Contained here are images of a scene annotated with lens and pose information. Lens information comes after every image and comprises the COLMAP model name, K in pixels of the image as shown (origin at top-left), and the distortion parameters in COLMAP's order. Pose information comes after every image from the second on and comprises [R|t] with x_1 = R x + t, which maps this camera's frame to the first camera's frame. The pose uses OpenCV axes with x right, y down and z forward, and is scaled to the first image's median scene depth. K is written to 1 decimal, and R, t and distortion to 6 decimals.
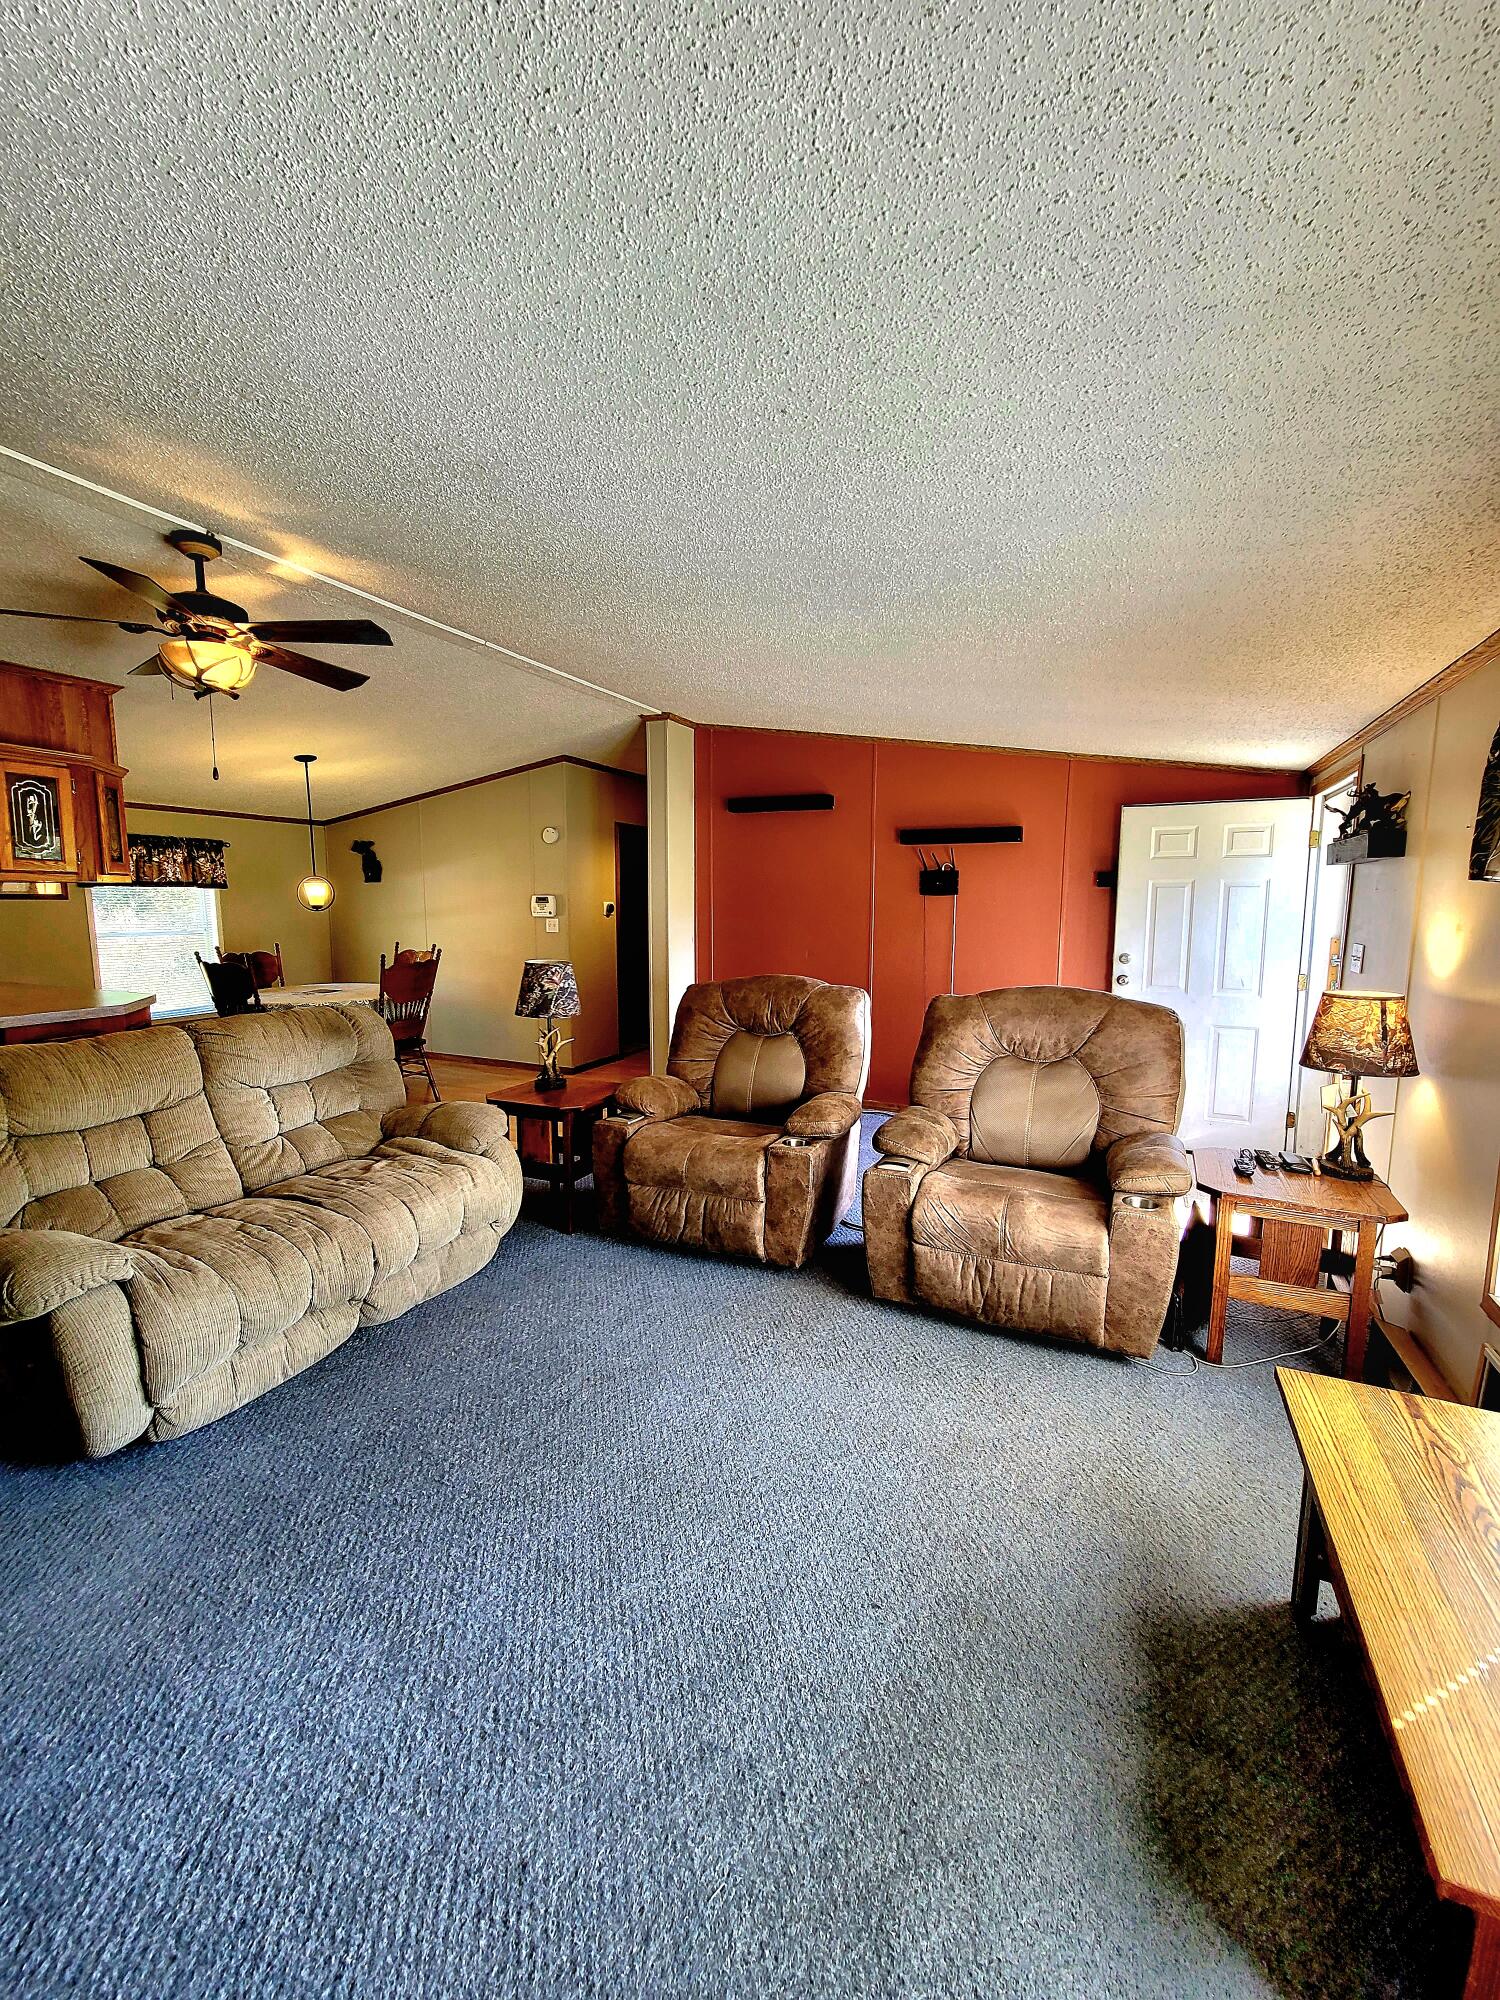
lens RADIAL K [[815.1, 0, 742.0], [0, 815.1, 1000.1], [0, 0, 1]] dist [-0.004152, -0.000298]
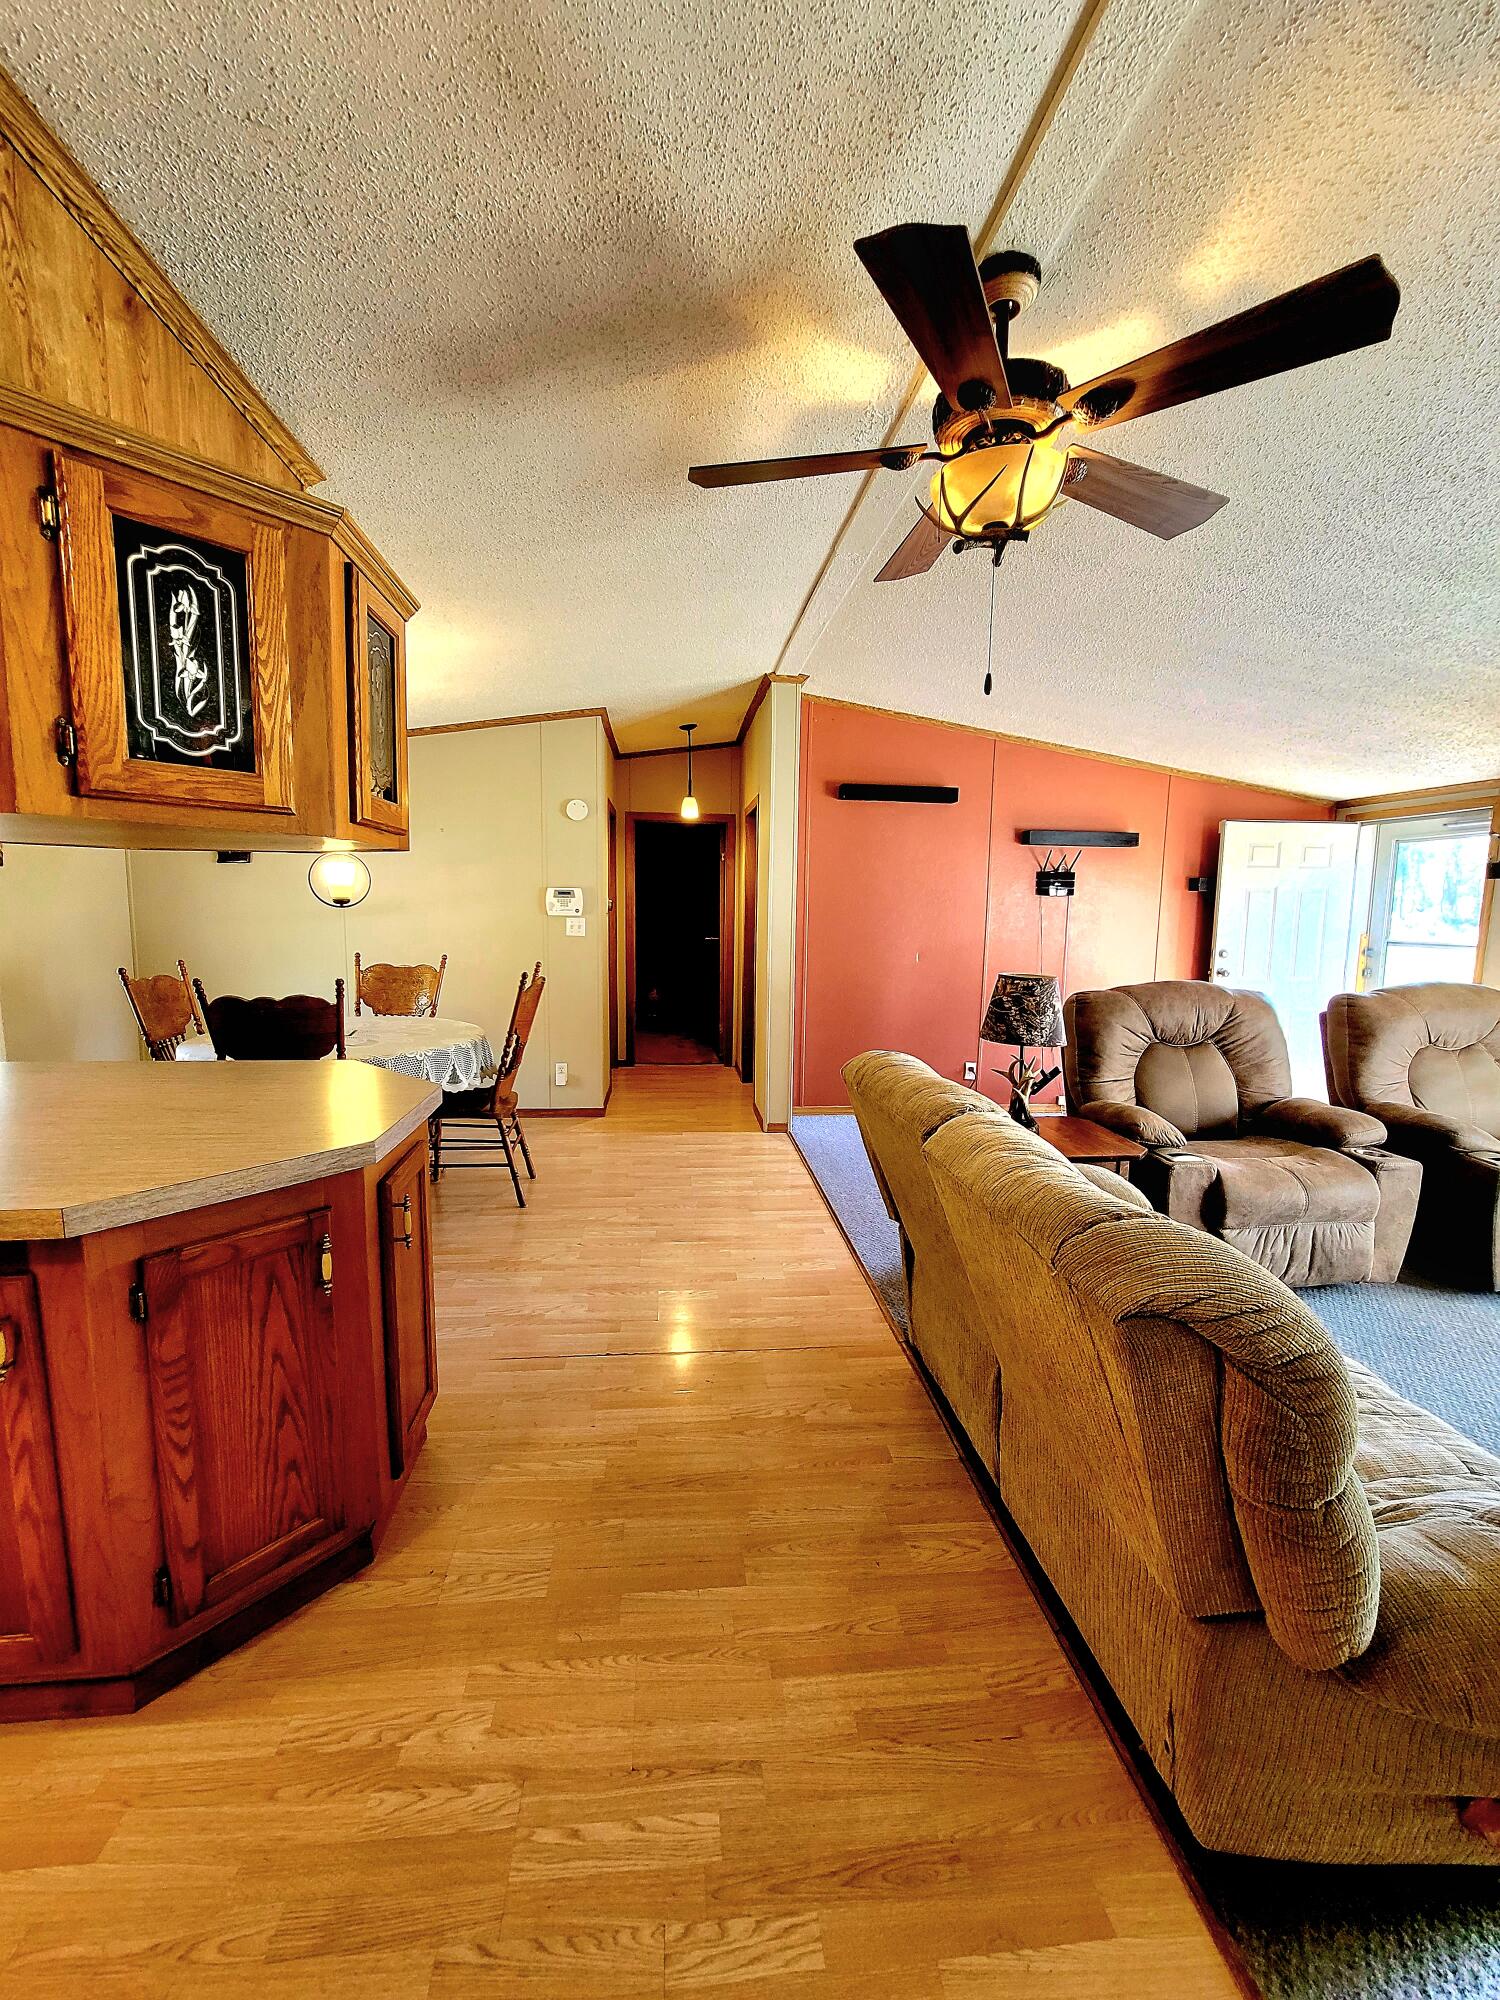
lens RADIAL K [[750.1, 0, 746.8], [0, 750.1, 1001.3], [0, 0, 1]] dist [0.000288, -0.000047]
pose [[0.865620, -0.052445, 0.497948, -0.469004], [0.049634, 0.998589, 0.018890, -0.027561], [-0.498236, 0.008363, 0.867001, 0.313773]]
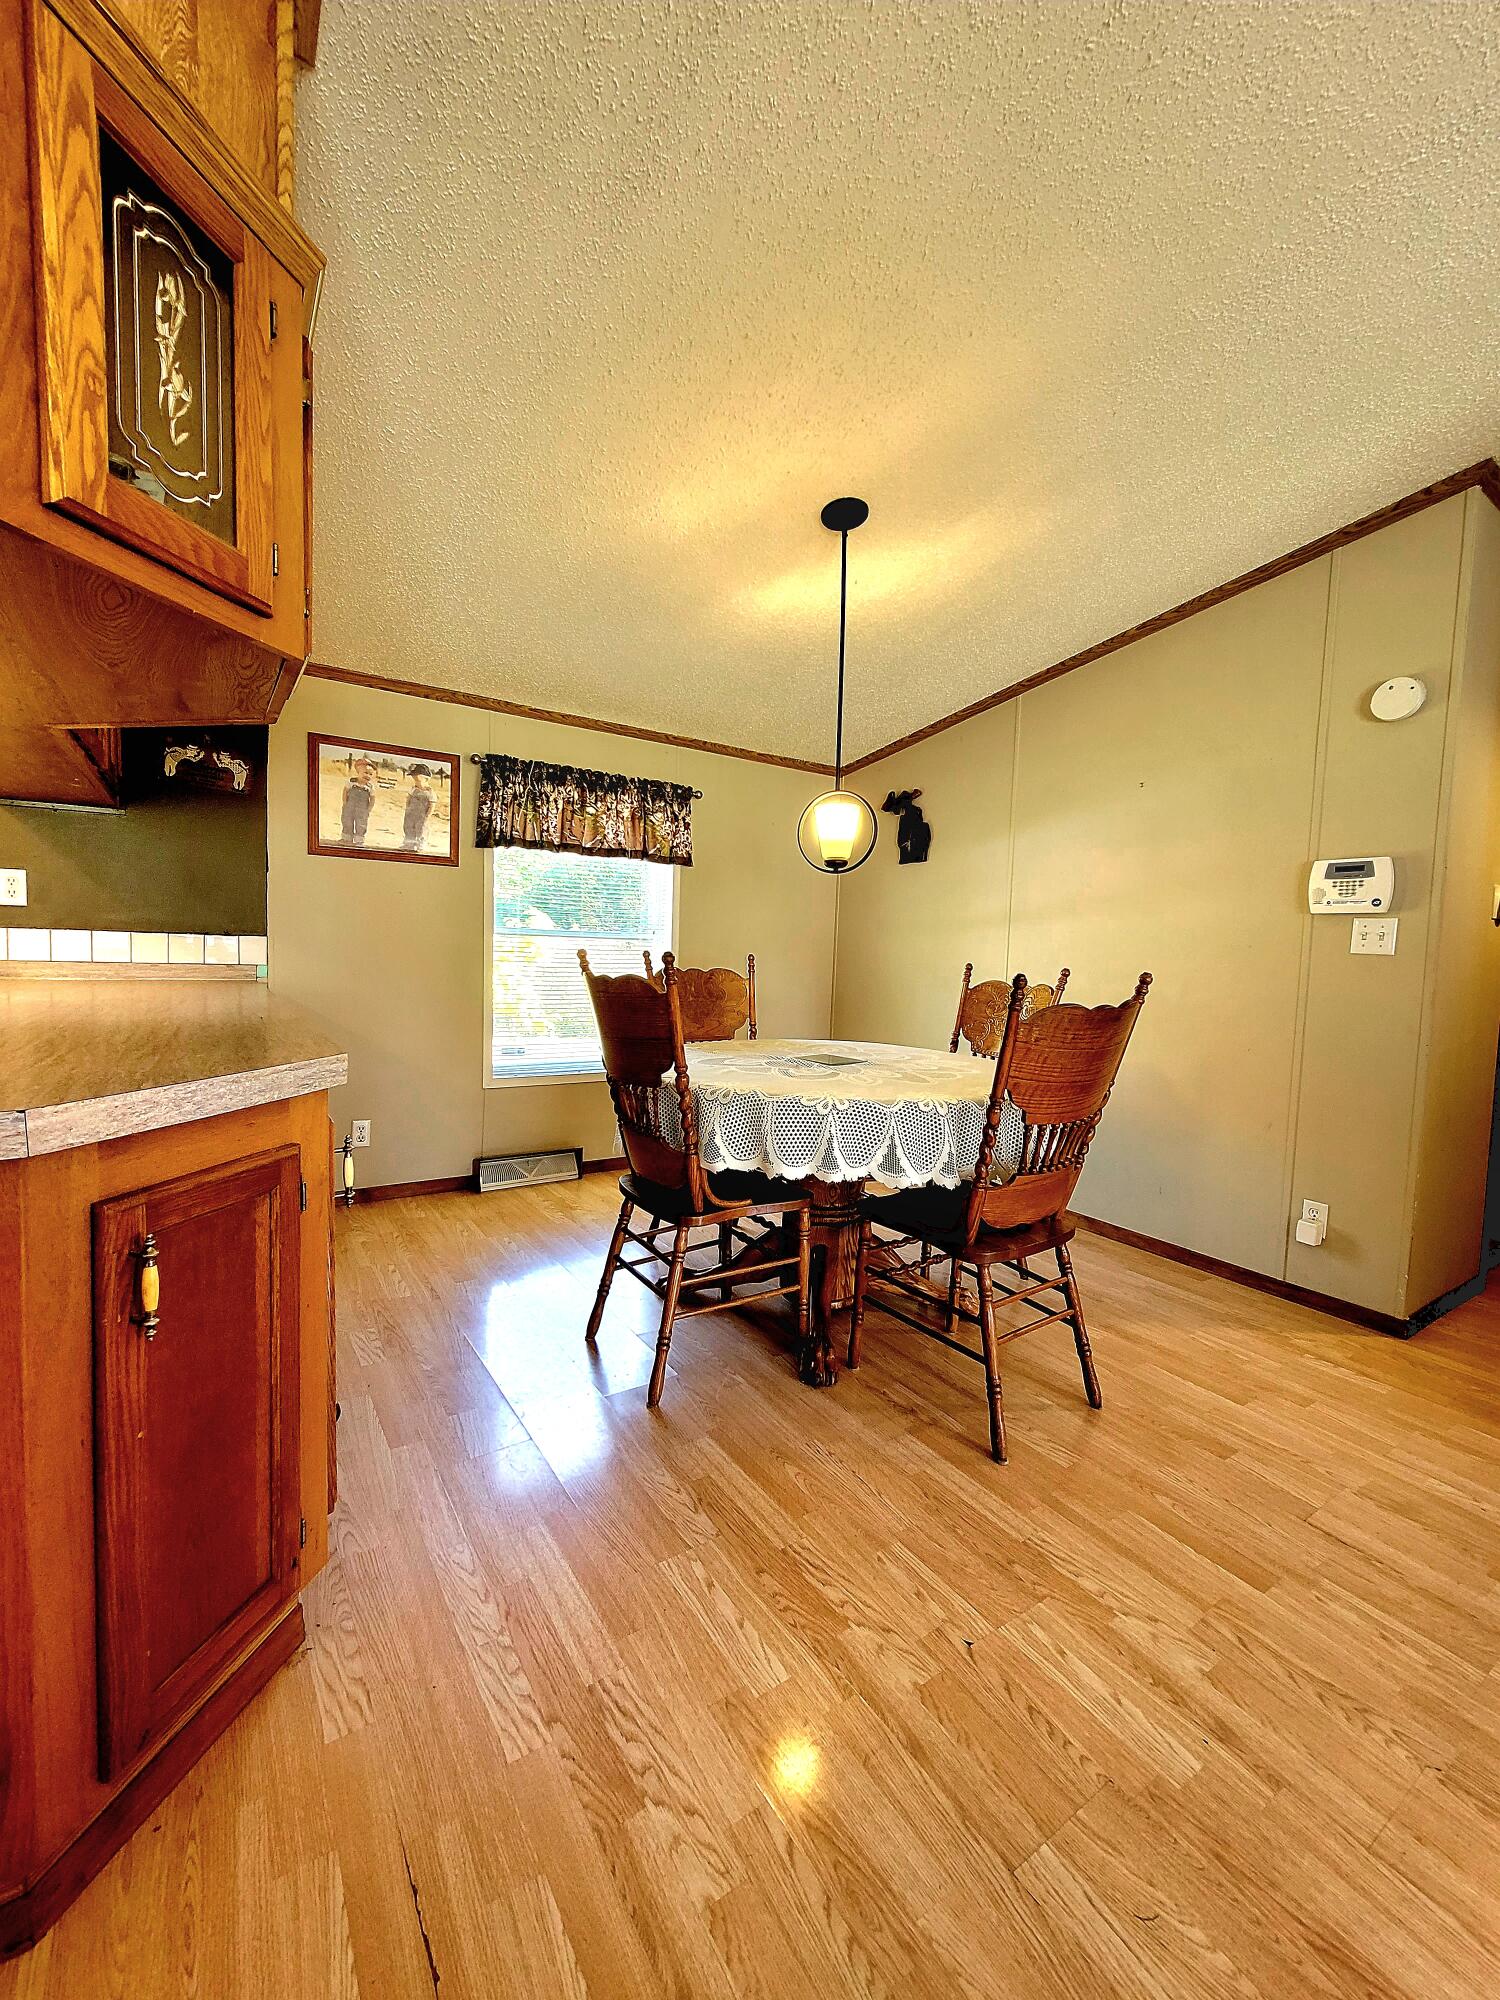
lens RADIAL K [[815.1, 0, 750.4], [0, 815.1, 1001.2], [0, 0, 1]] dist [-0.004152, -0.000298]
pose [[0.857113, 0.061272, -0.511472, -0.298048], [-0.096078, 0.994493, -0.041870, -0.017761], [0.506090, 0.085029, 0.858279, 0.545672]]
